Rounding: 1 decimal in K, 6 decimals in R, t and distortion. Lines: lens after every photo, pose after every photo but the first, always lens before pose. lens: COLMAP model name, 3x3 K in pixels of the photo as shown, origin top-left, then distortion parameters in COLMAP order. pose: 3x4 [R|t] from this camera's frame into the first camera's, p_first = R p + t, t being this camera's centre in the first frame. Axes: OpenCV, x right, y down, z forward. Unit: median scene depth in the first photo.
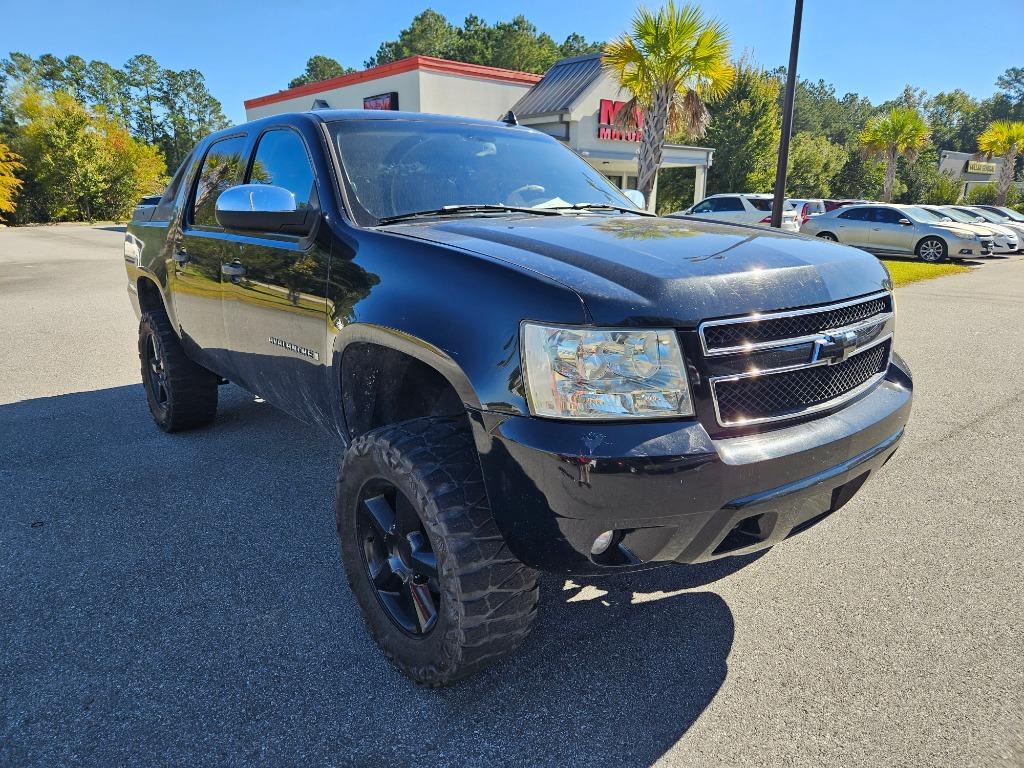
lens RADIAL K [[683.8, 0, 508.5], [0, 683.8, 380.9], [0, 0, 1]] dist [0.031052, -0.022776]
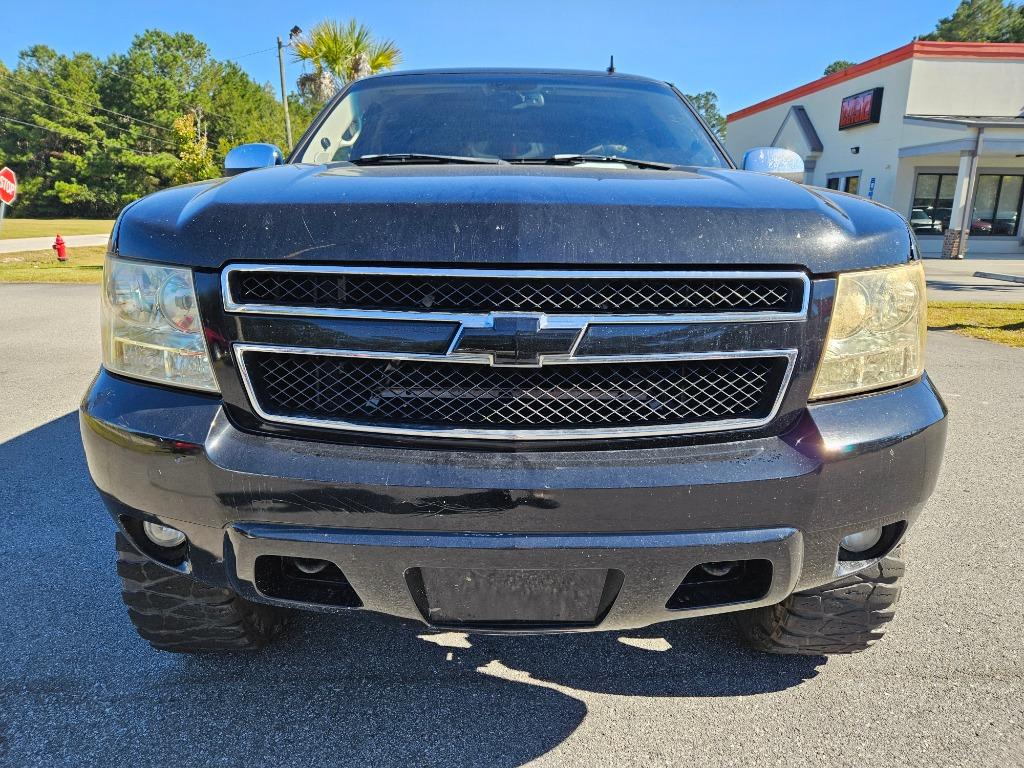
lens RADIAL K [[683.8, 0, 512.1], [0, 683.8, 390.0], [0, 0, 1]] dist [0.031052, -0.022776]
pose [[0.785485, 0.156992, -0.598638, 0.604217], [-0.162124, 0.985708, 0.045775, -0.023888], [0.597268, 0.061098, 0.799711, 0.384652]]
